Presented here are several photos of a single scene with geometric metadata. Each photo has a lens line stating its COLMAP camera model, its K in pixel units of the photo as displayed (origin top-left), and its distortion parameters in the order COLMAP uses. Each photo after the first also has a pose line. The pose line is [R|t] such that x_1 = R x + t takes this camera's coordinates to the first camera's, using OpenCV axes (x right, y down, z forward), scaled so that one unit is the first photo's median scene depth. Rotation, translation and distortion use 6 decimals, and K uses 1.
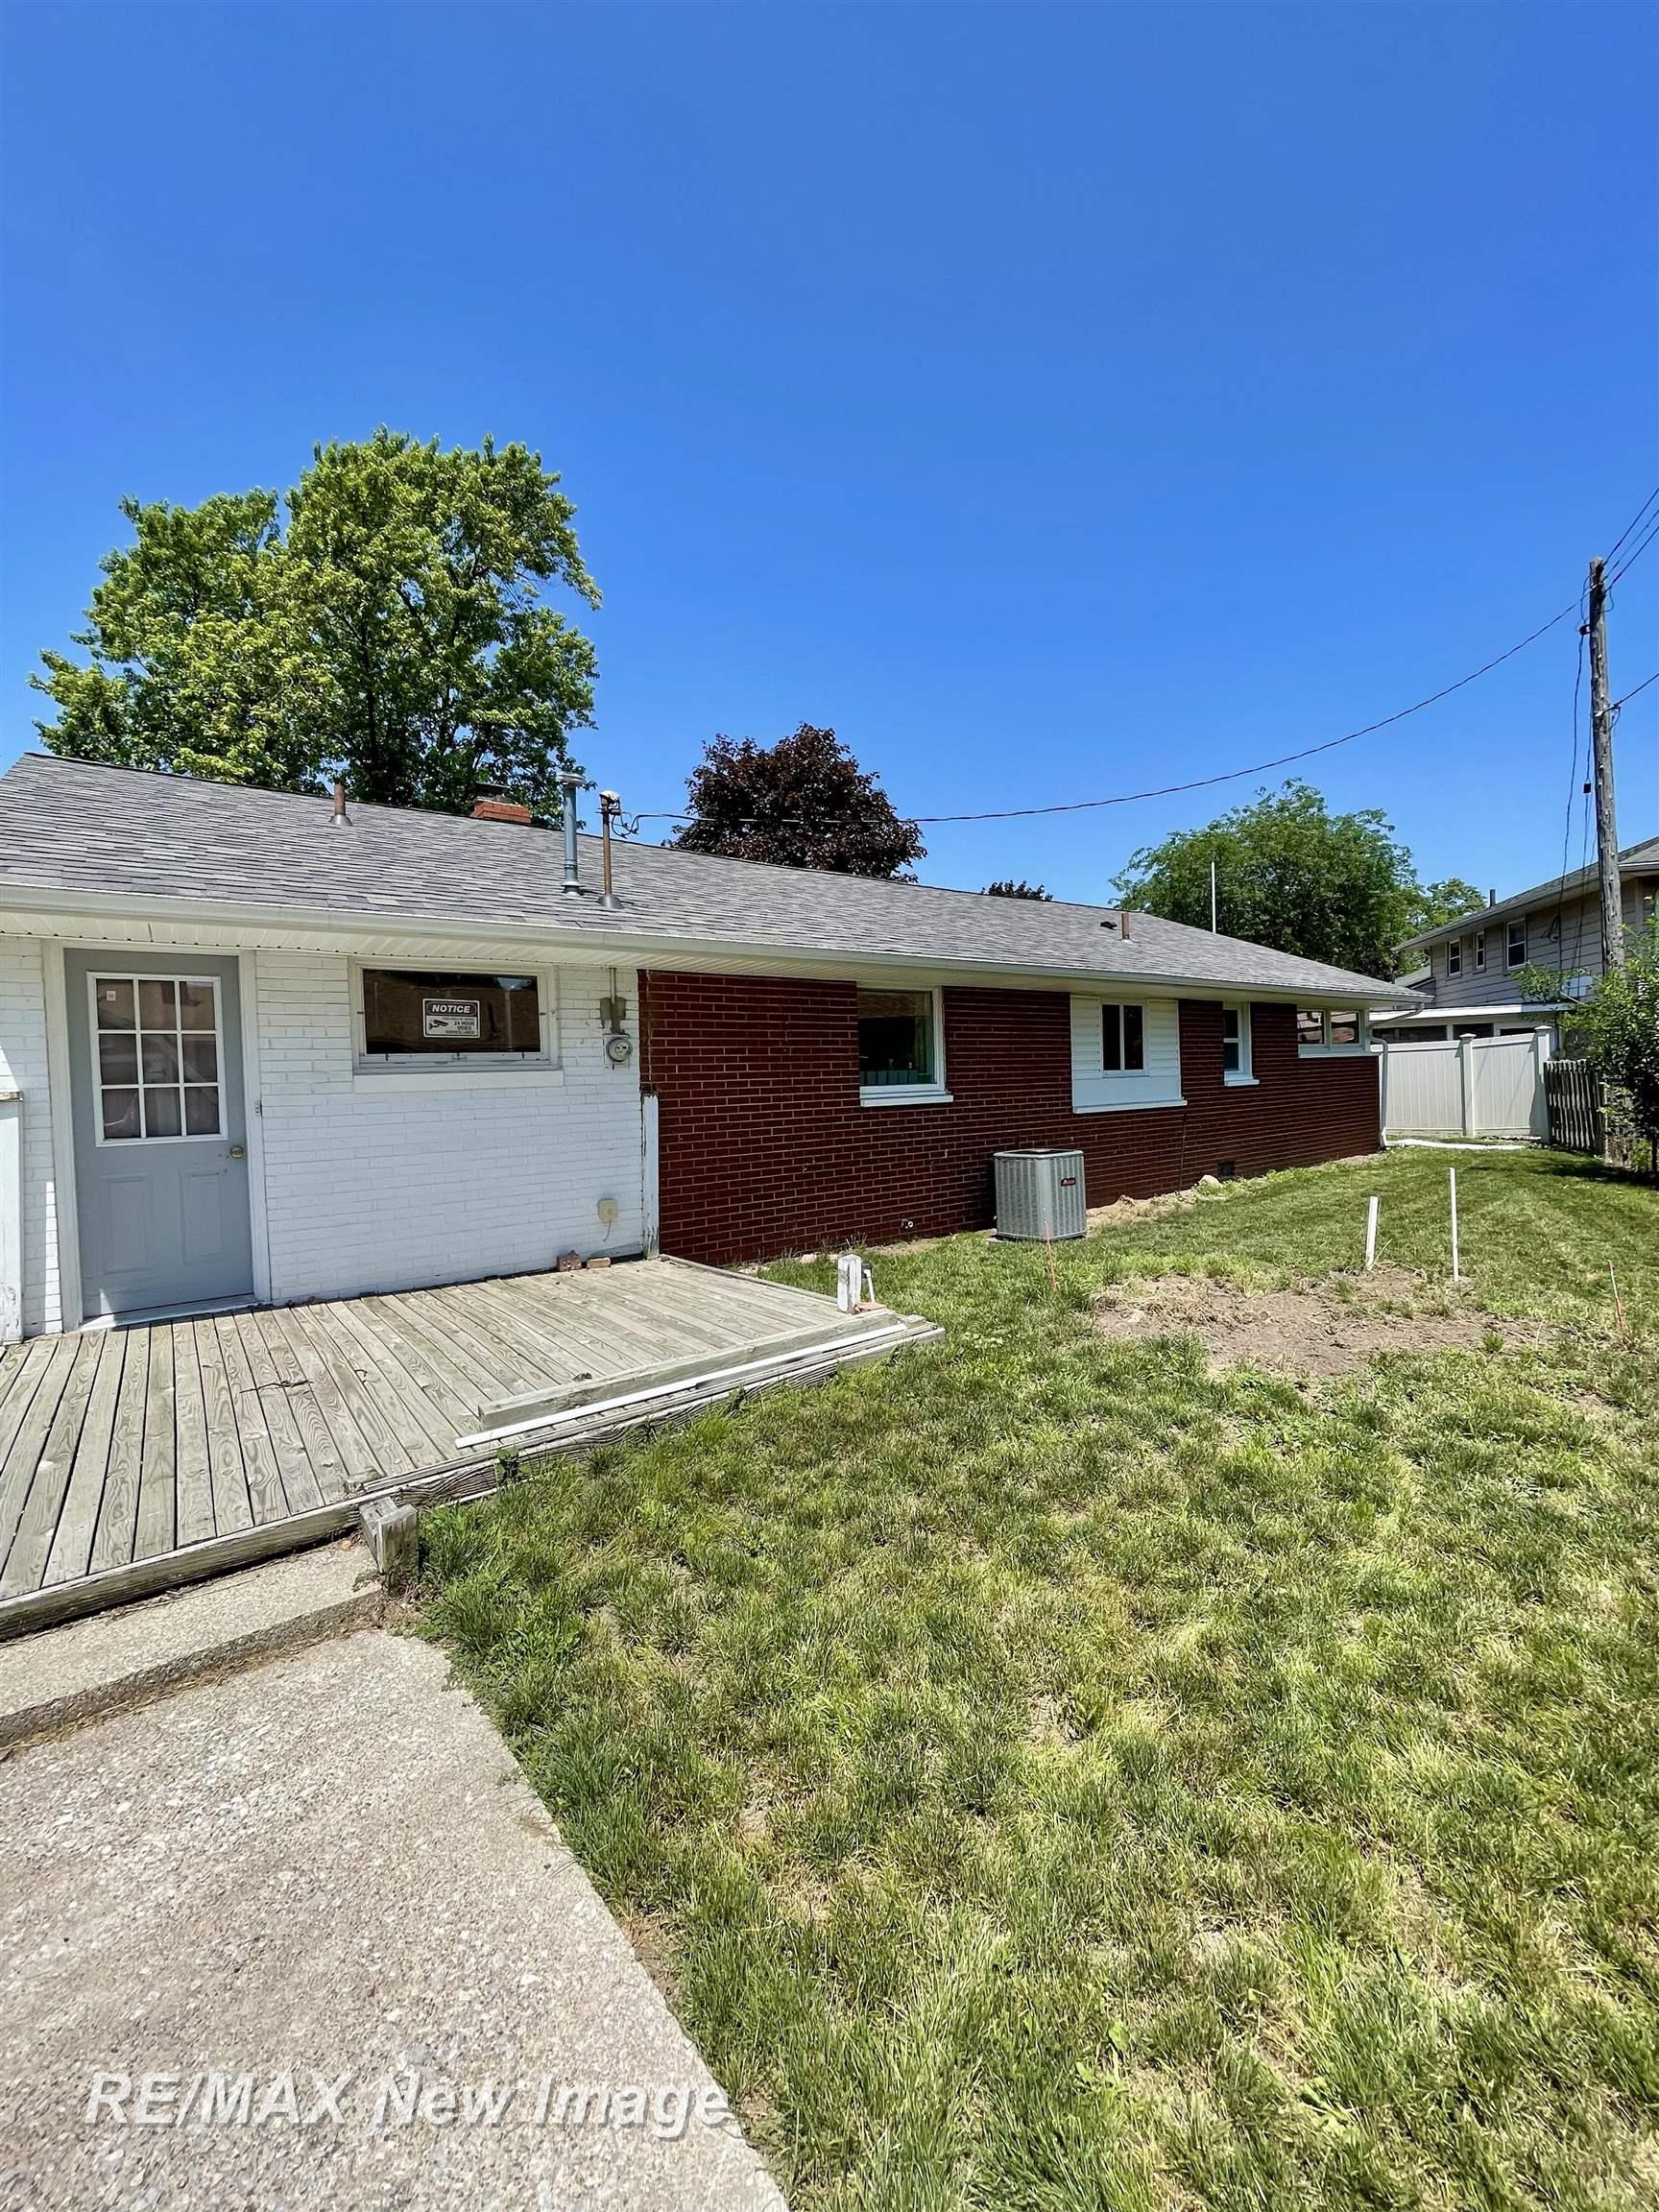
lens RADIAL K [[890.6, 0, 813.9], [0, 890.6, 1099.7], [0, 0, 1]] dist [0.001035, -0.001645]
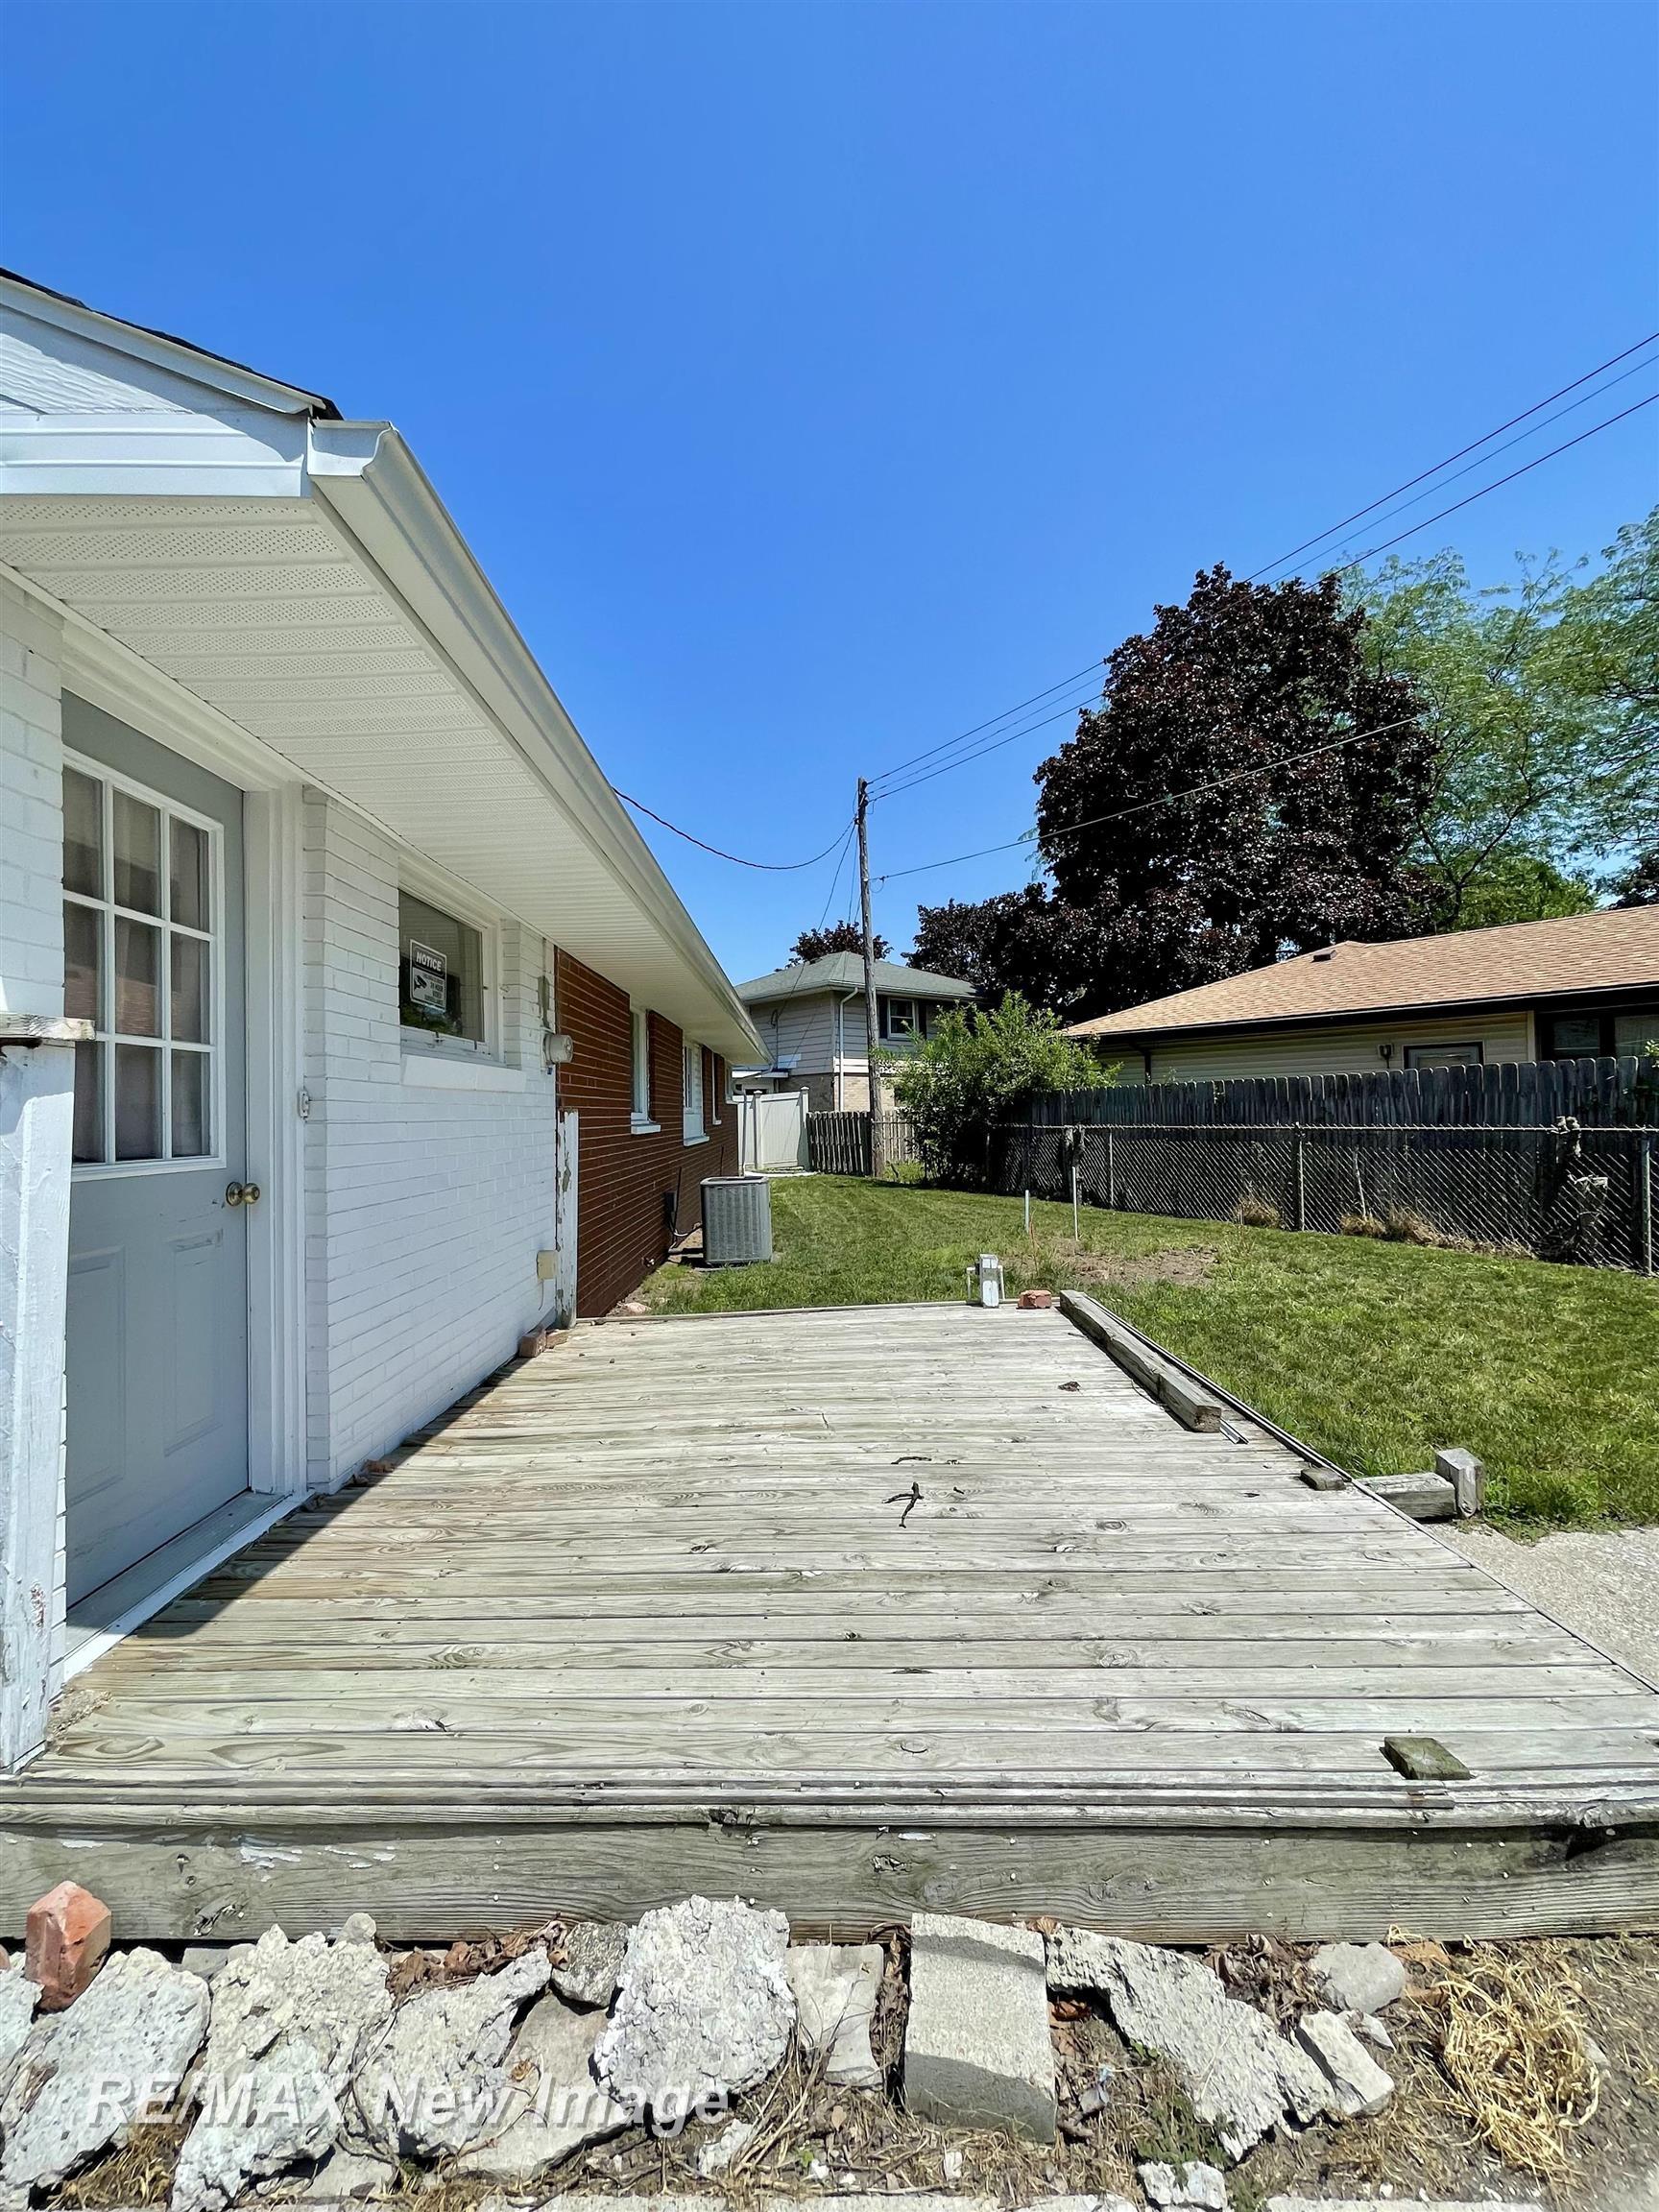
lens RADIAL K [[890.6, 0, 814.4], [0, 890.6, 1102.4], [0, 0, 1]] dist [0.001035, -0.001645]
pose [[0.593707, 0.029088, 0.804155, -0.616659], [0.021461, 0.998419, -0.051960, 0.029458], [-0.804395, 0.048107, 0.592144, 0.339539]]
